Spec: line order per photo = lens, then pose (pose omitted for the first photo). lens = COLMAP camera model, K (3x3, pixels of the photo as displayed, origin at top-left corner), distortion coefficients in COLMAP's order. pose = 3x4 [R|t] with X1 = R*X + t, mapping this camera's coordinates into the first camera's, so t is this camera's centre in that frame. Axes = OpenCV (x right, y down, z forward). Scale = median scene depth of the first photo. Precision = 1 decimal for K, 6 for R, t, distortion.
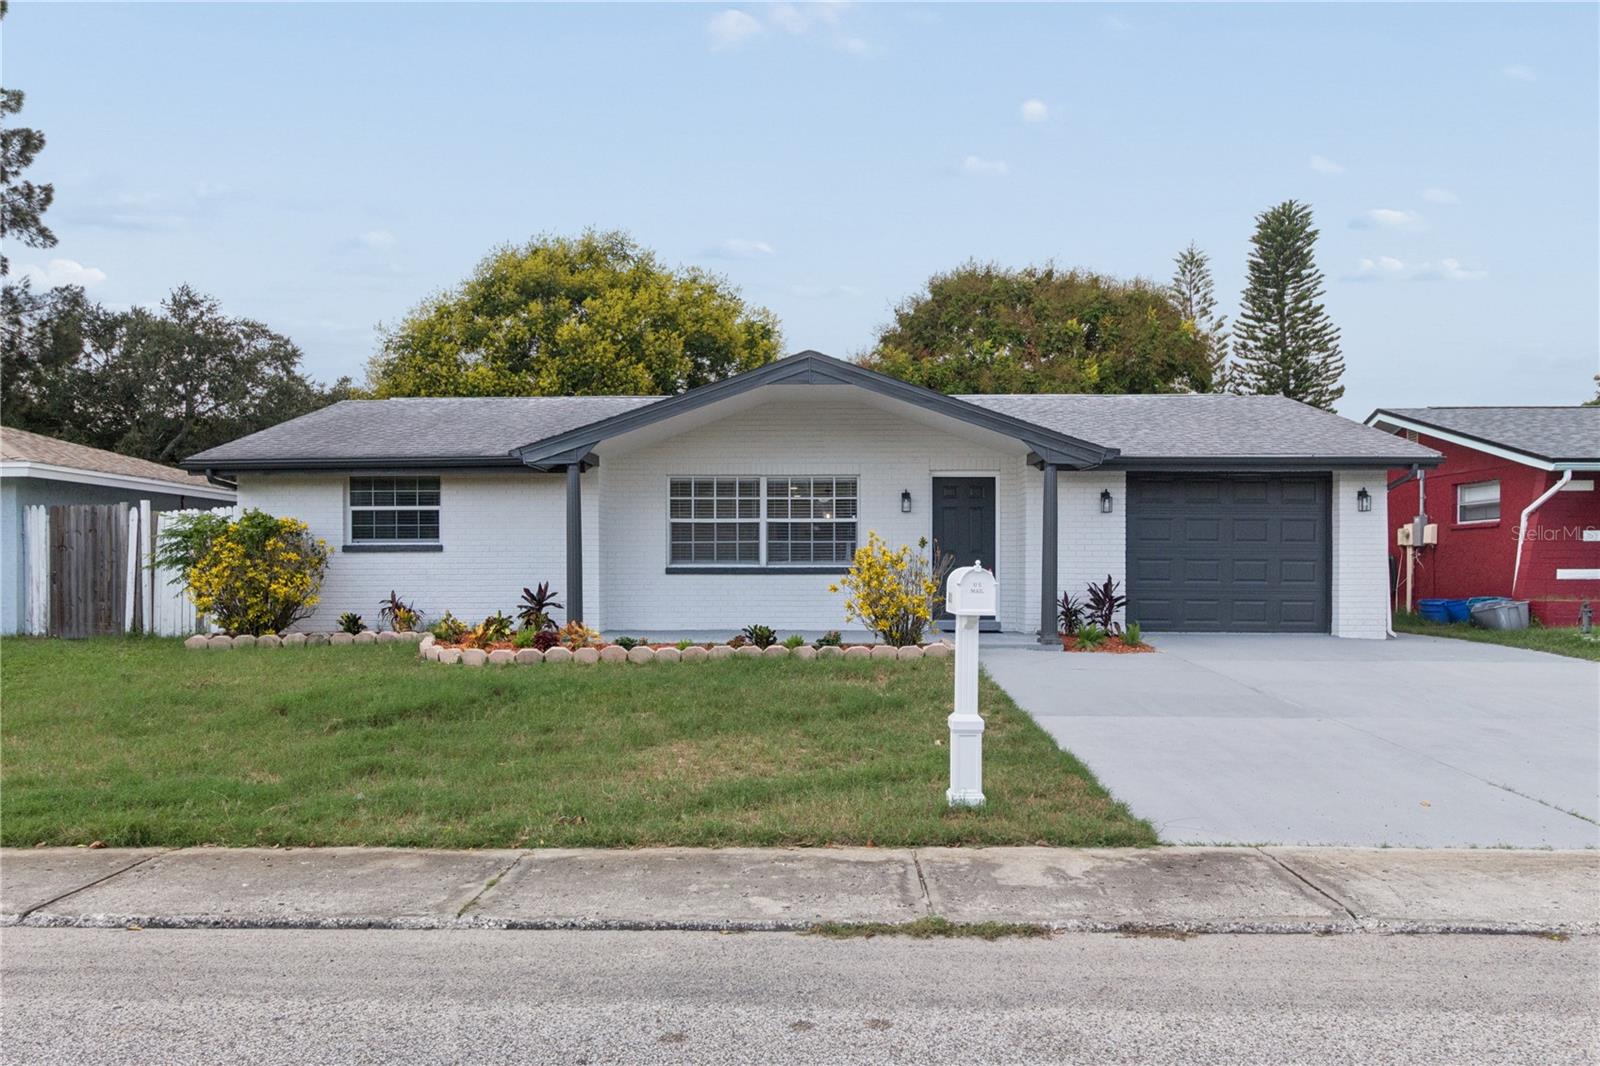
lens RADIAL K [[1116.7, 0, 795.0], [0, 1116.7, 575.6], [0, 0, 1]] dist [-0.013667, 0.000720]
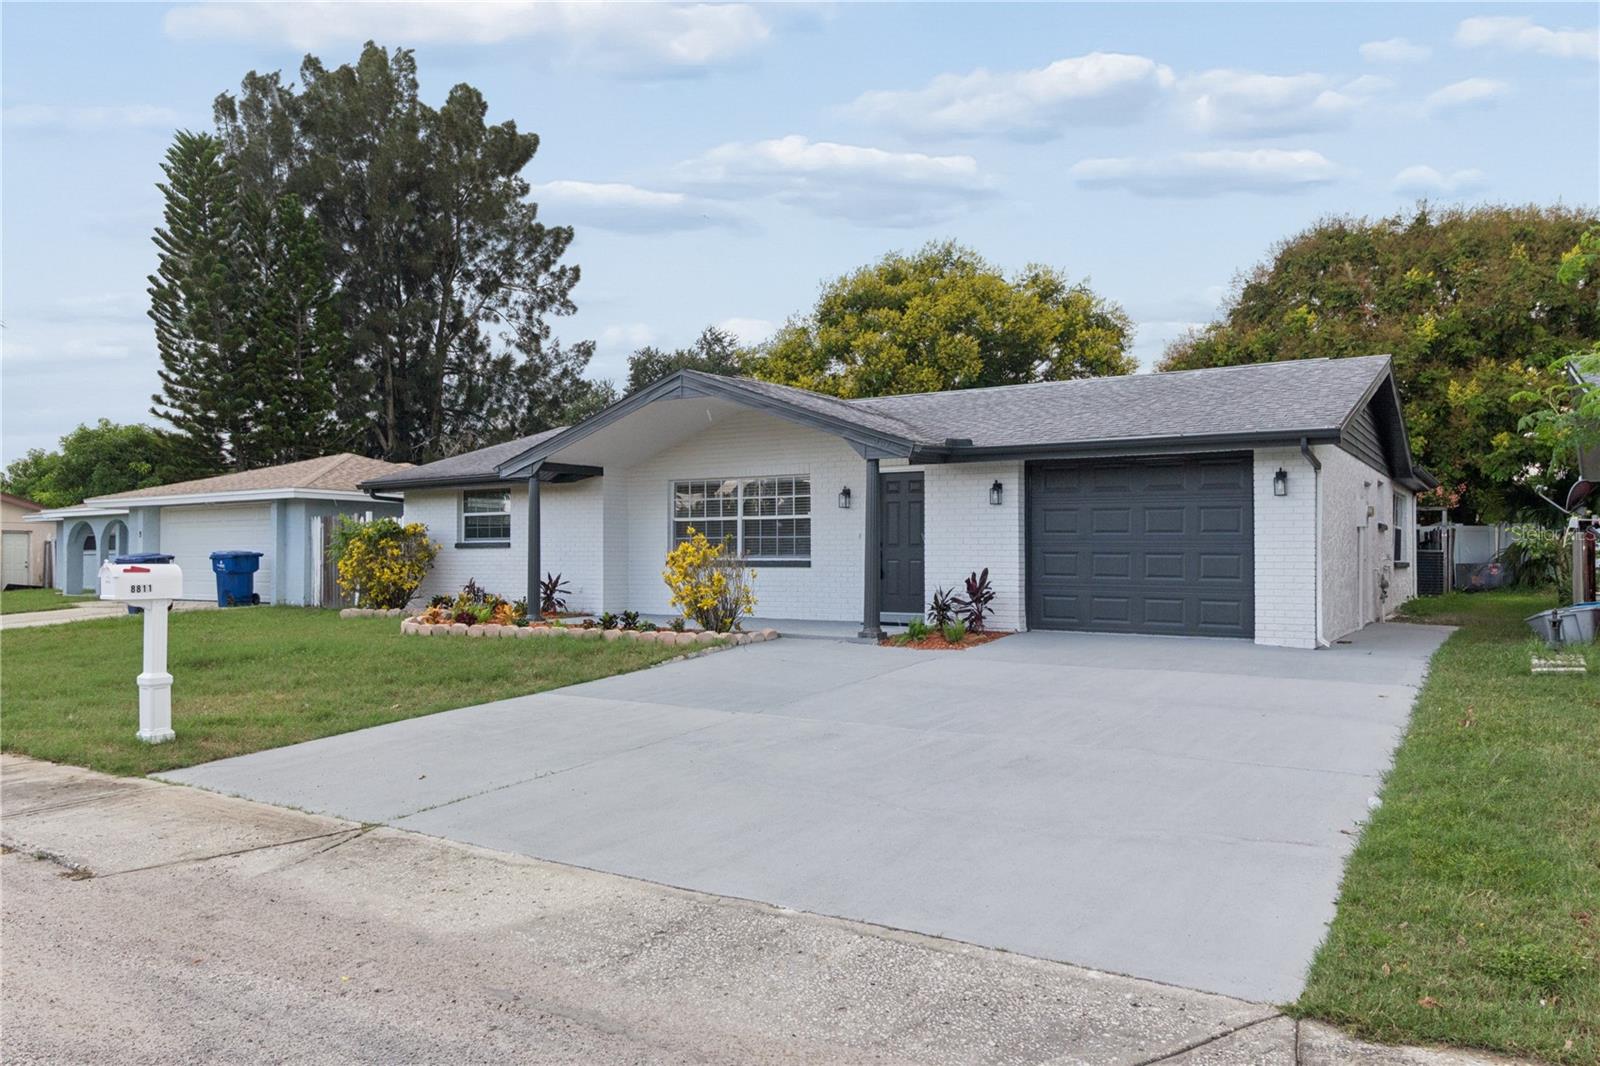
lens RADIAL K [[1094.9, 0, 809.2], [0, 1094.9, 522.6], [0, 0, 1]] dist [-0.009420, 0.001860]
pose [[0.860447, -0.015524, -0.509304, 0.592889], [-0.004476, 0.999267, -0.038022, -0.004020], [0.509520, 0.034995, 0.859747, 0.100260]]
